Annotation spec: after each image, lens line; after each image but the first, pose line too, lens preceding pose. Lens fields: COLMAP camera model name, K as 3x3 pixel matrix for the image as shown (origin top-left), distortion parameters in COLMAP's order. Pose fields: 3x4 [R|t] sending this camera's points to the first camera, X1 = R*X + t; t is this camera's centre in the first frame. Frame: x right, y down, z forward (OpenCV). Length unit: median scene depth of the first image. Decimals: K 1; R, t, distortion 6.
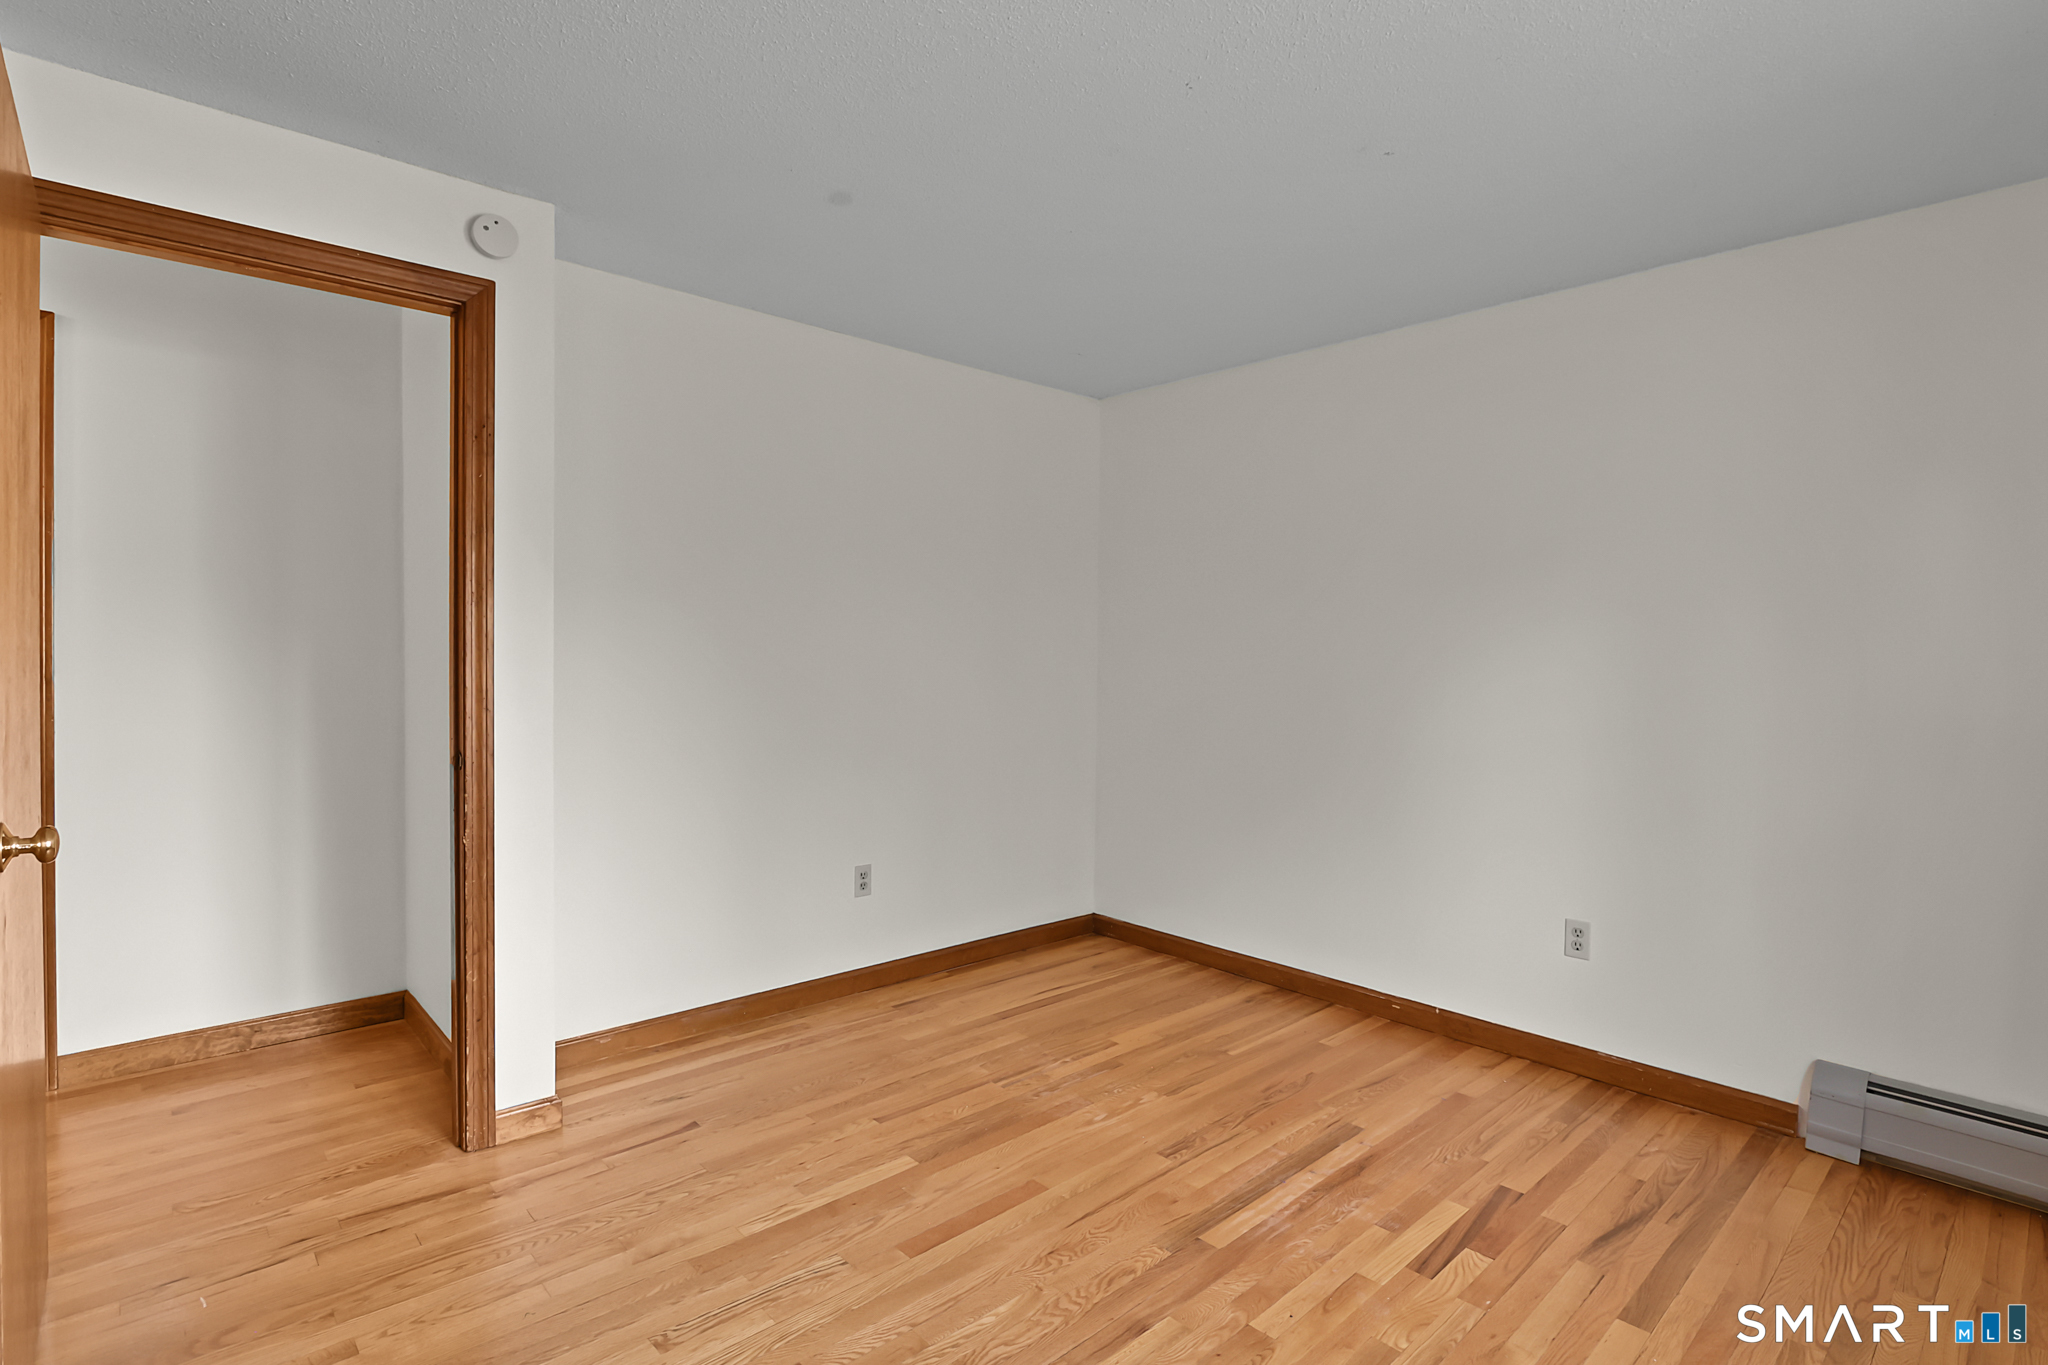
lens RADIAL K [[985.6, 0, 1045.1], [0, 985.6, 668.3], [0, 0, 1]] dist [-0.003214, -0.000458]
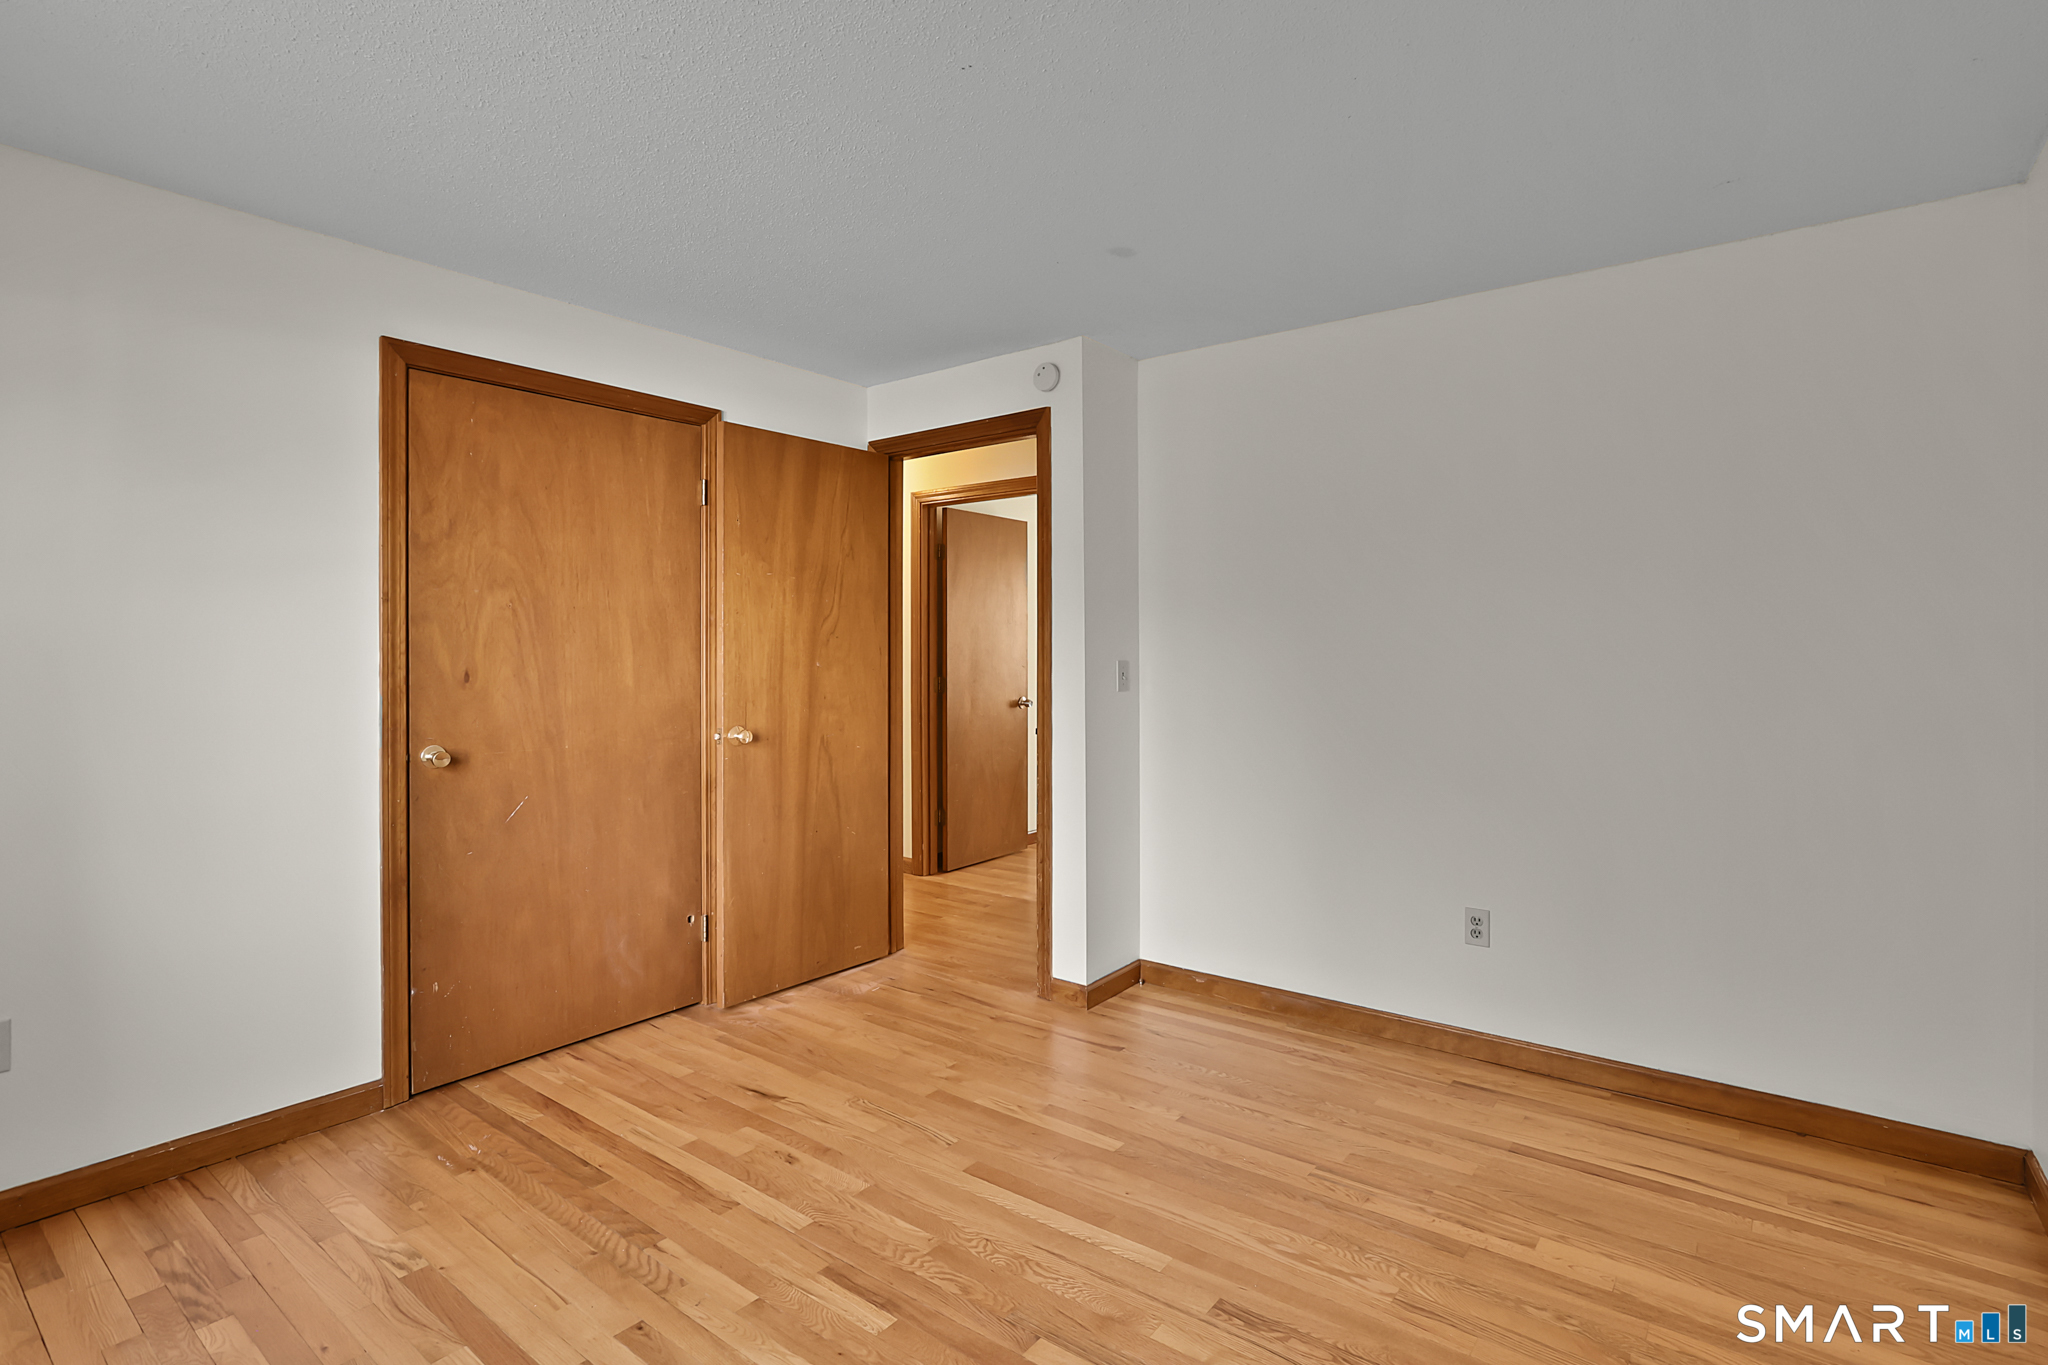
lens RADIAL K [[985.6, 0, 1045.1], [0, 985.6, 668.3], [0, 0, 1]] dist [-0.003214, -0.000458]
pose [[0.169295, 0.000340, -0.985565, 0.662958], [-0.004117, 0.999991, -0.000362, -0.003779], [0.985557, 0.004119, 0.169295, 0.565120]]
